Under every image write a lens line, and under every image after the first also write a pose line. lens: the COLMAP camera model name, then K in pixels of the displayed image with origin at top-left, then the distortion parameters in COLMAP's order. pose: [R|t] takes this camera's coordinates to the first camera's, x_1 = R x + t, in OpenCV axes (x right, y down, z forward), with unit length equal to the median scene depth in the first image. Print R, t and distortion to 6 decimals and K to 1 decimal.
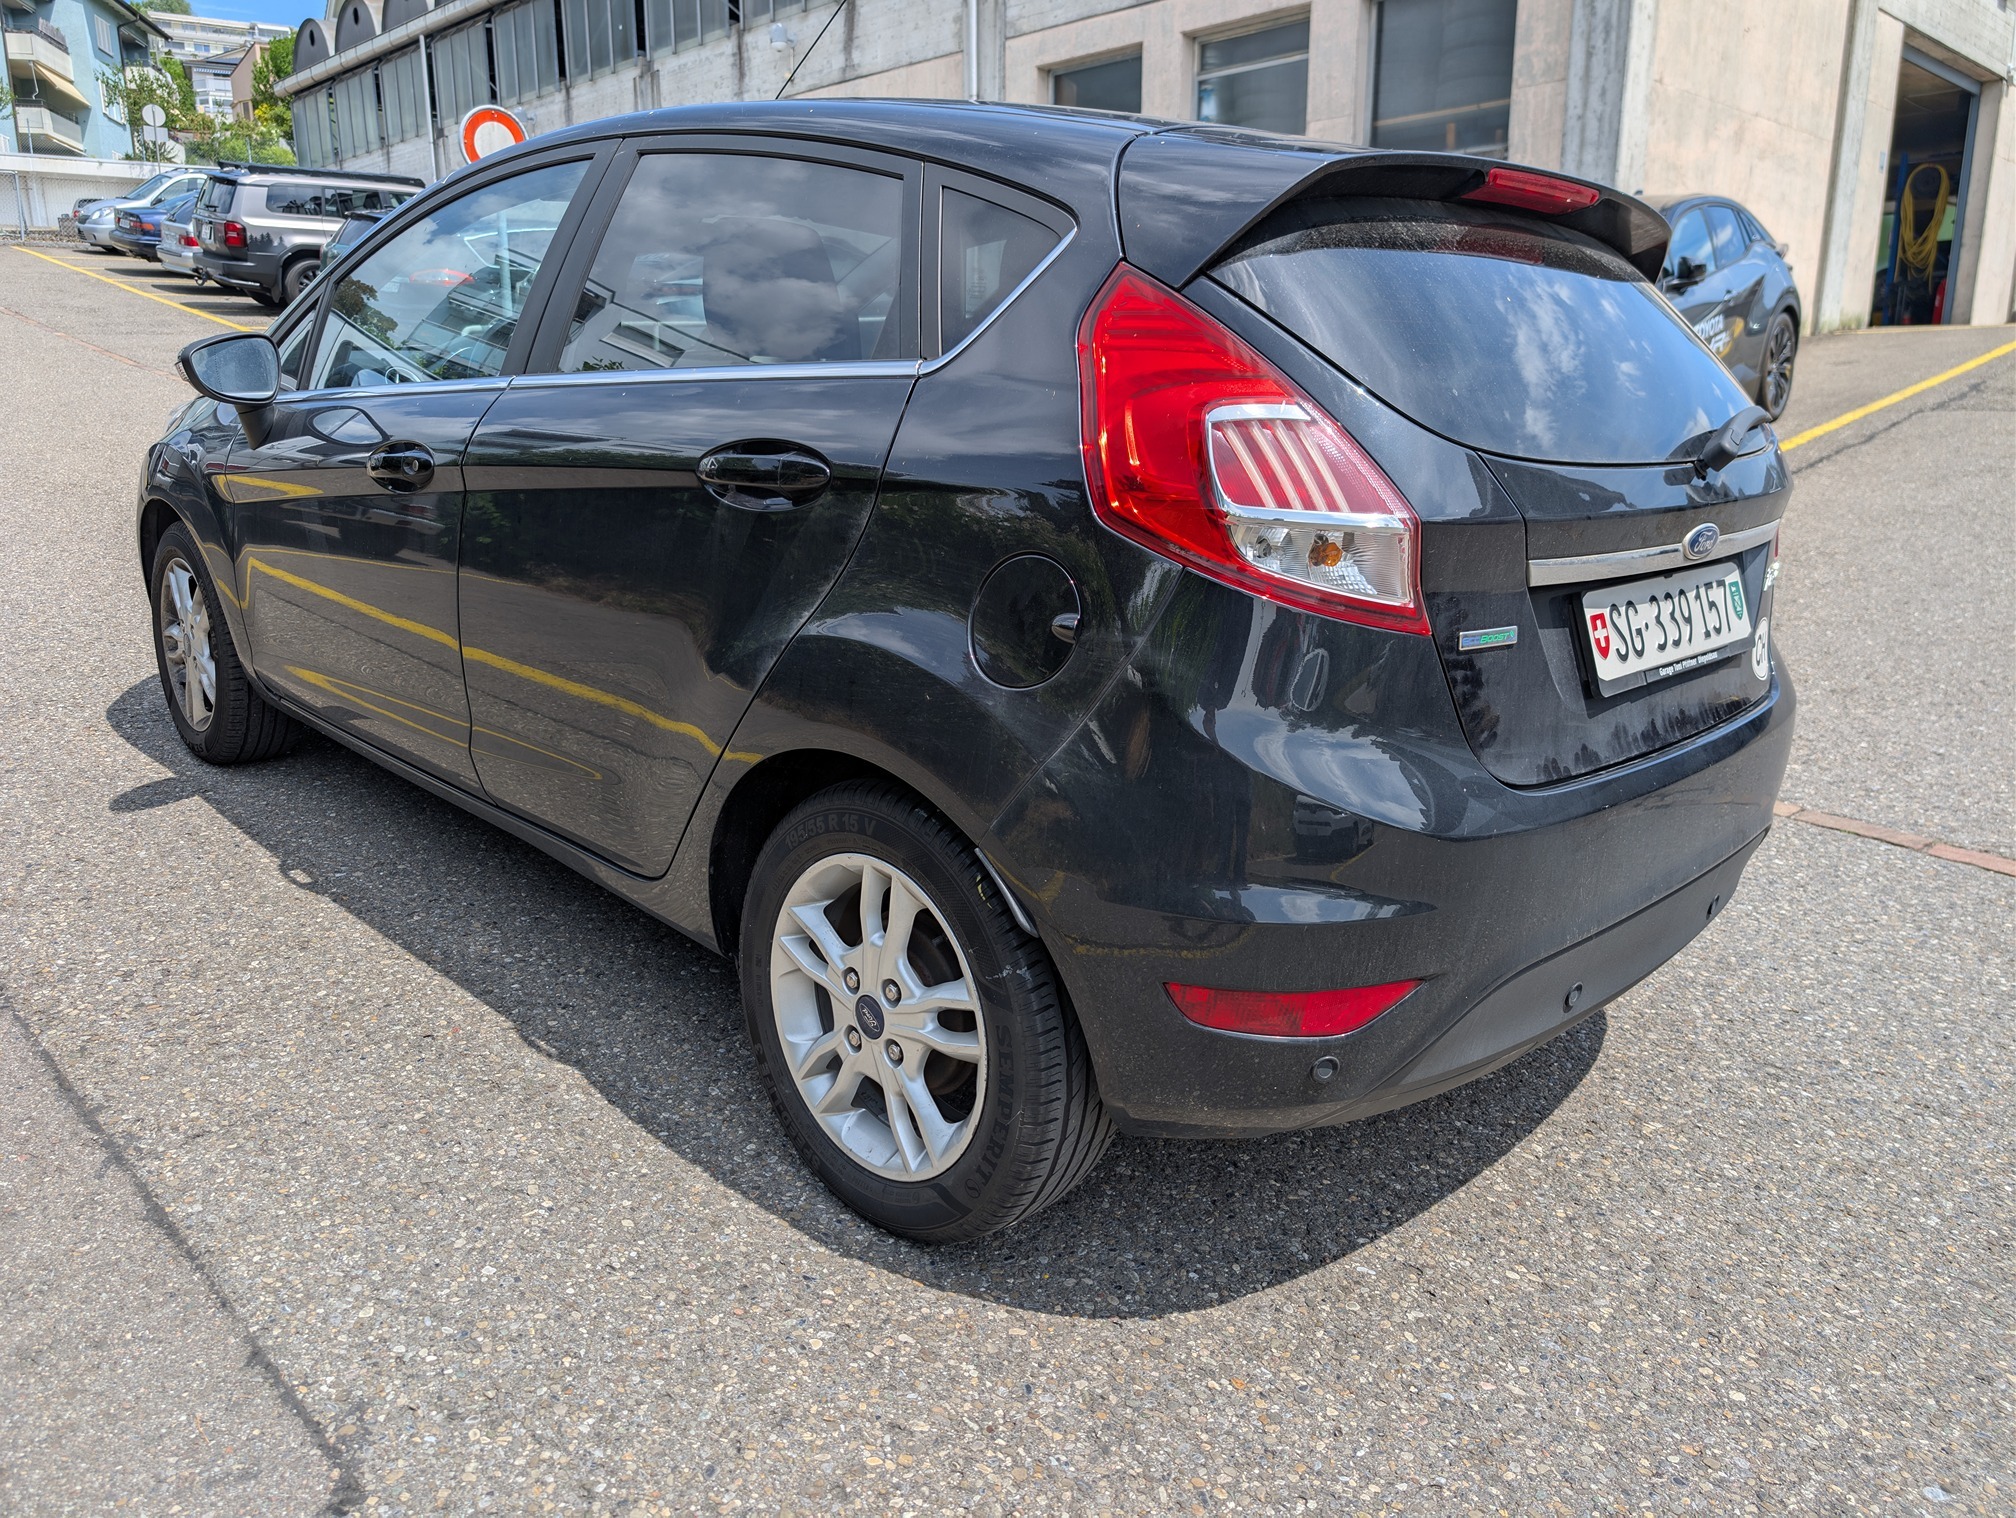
lens RADIAL K [[1443.3, 0, 981.9], [0, 1443.3, 756.8], [0, 0, 1]] dist [0.016748, -0.015190]
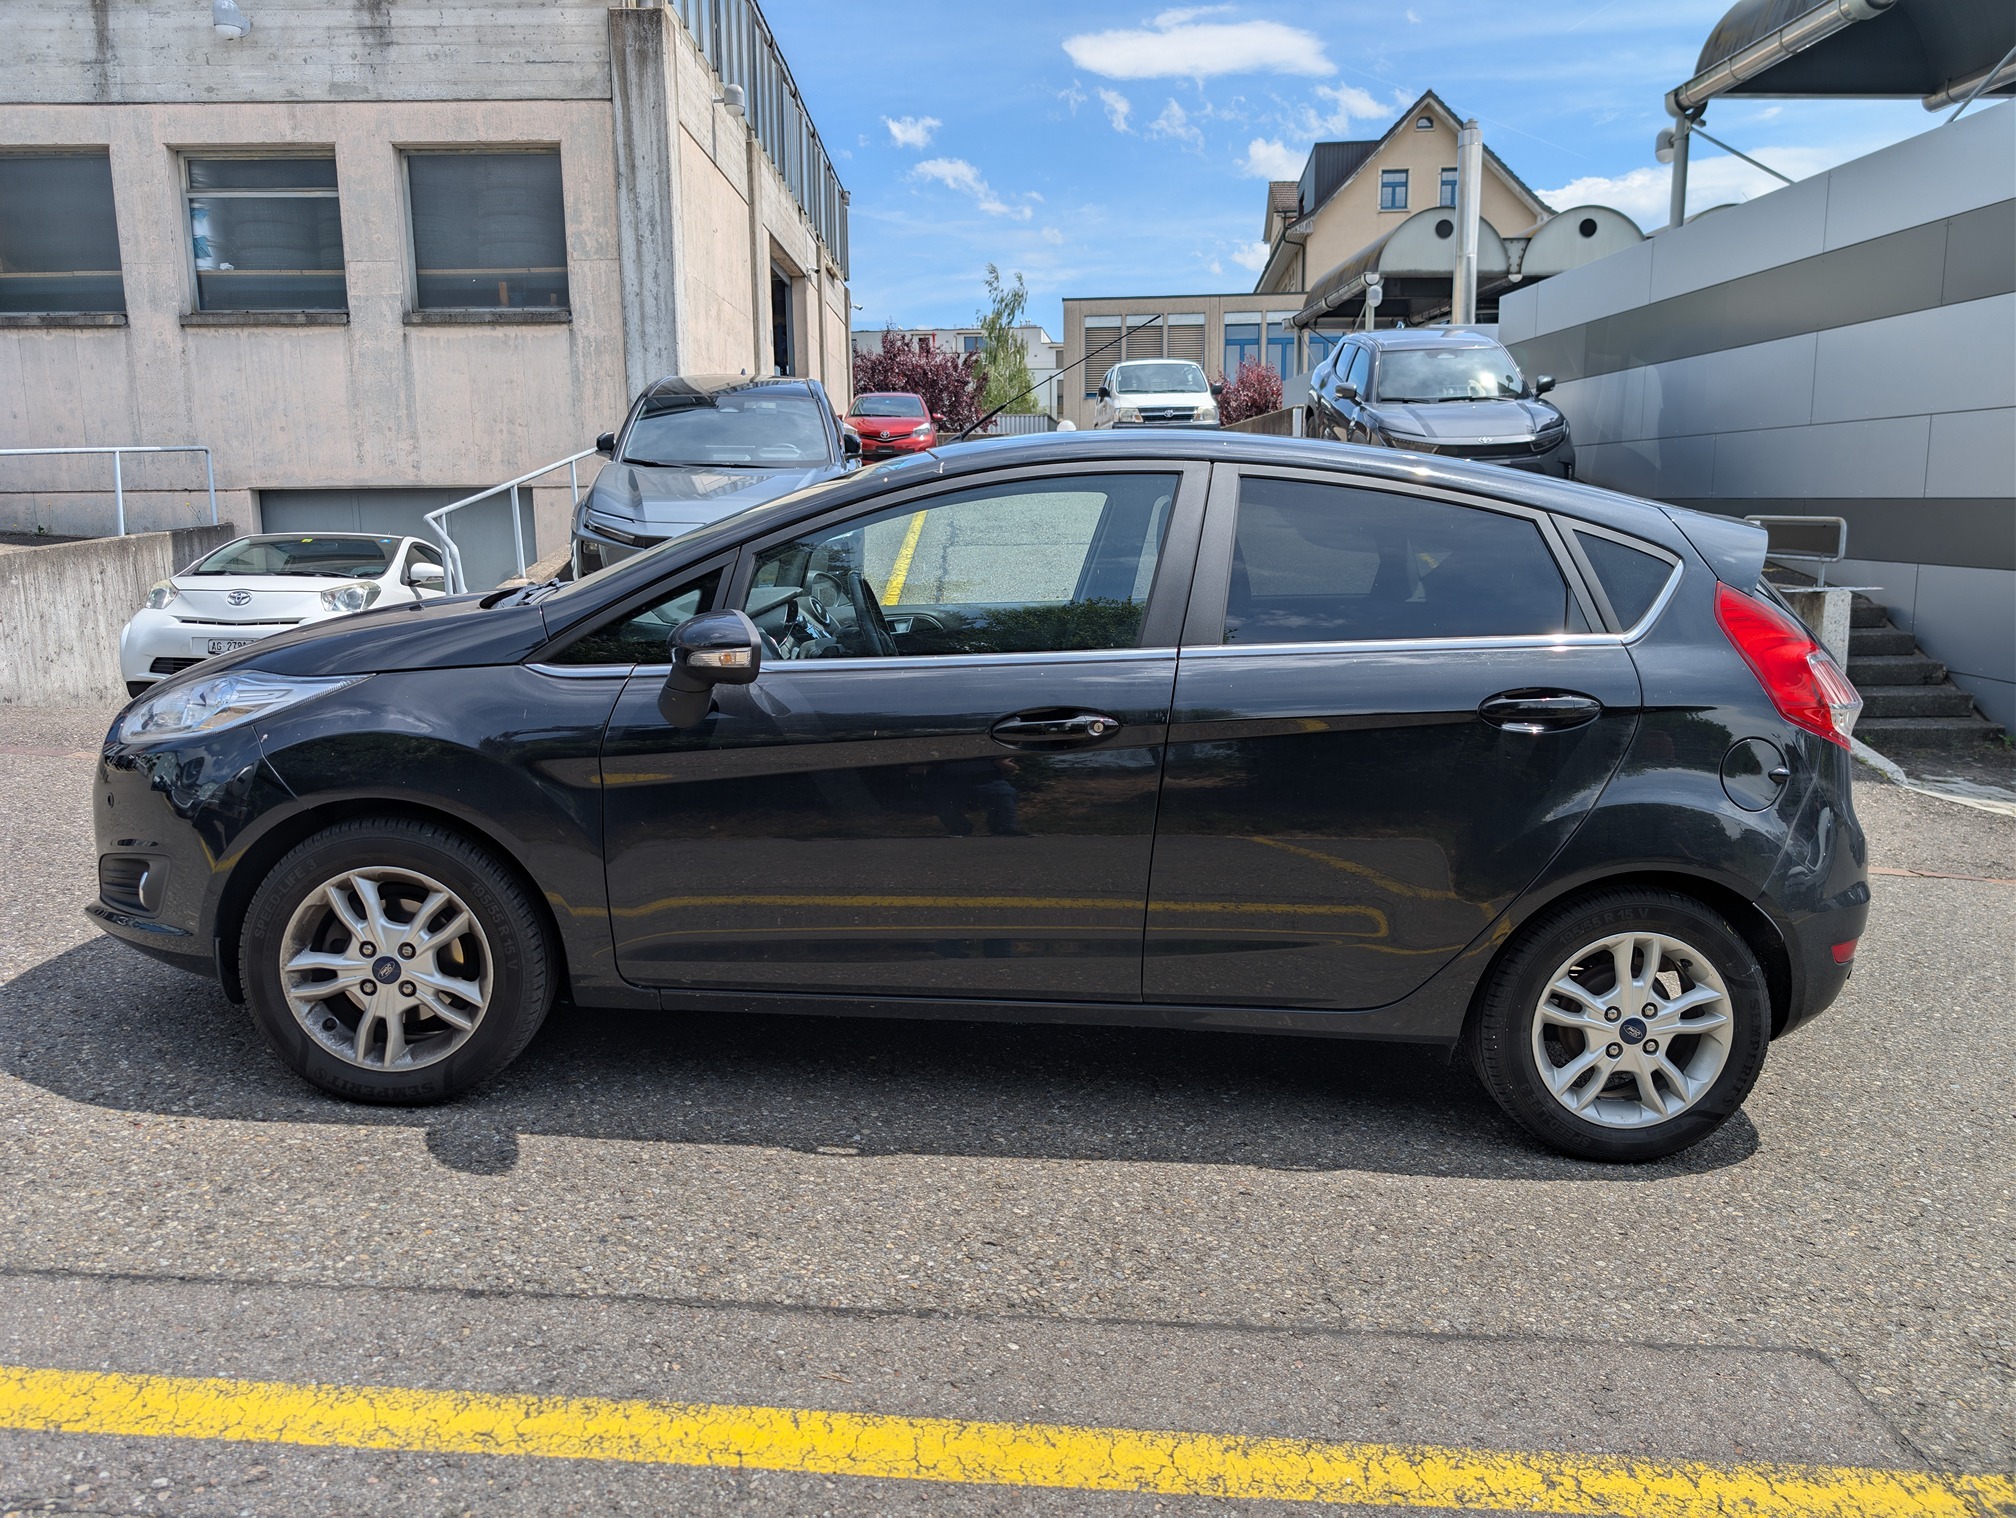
lens RADIAL K [[1443.3, 0, 997.2], [0, 1443.3, 759.7], [0, 0, 1]] dist [0.016748, -0.015190]
pose [[0.683260, -0.134512, 0.717678, -1.447506], [0.182206, 0.983201, 0.010809, -0.229185], [-0.707076, 0.123380, 0.696291, 0.283525]]
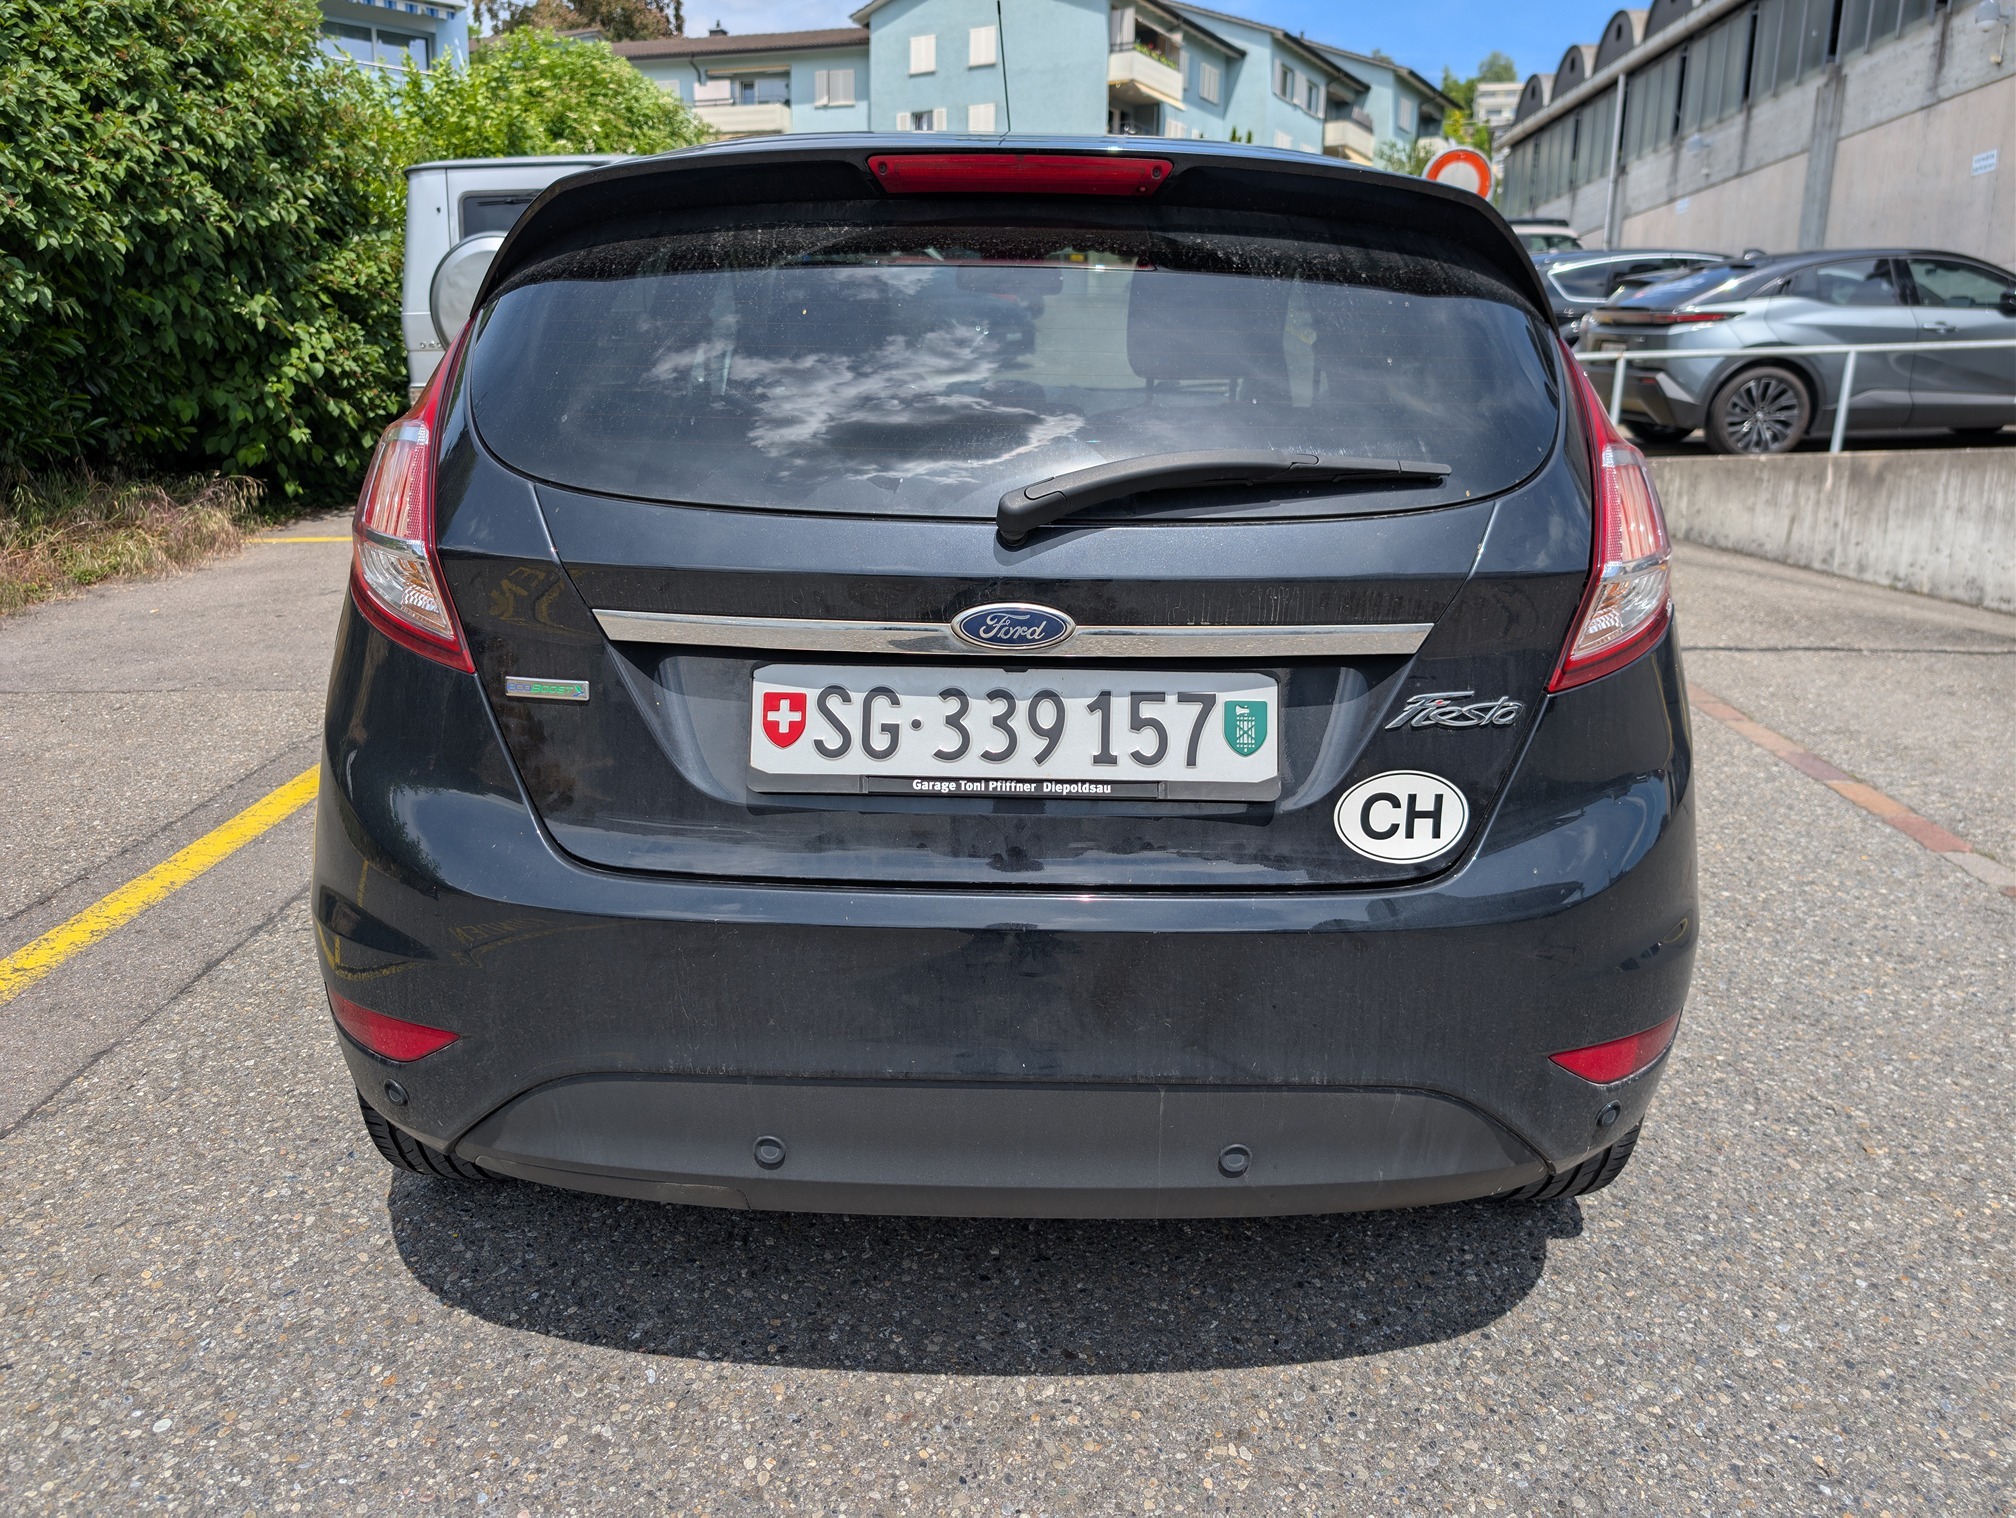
lens RADIAL K [[1443.3, 0, 1008.1], [0, 1443.3, 746.4], [0, 0, 1]] dist [0.016748, -0.015190]
pose [[0.711383, 0.164168, -0.683362, 0.868064], [-0.185701, 0.981686, 0.042521, -0.101971], [0.677827, 0.096652, 0.728840, 0.395330]]
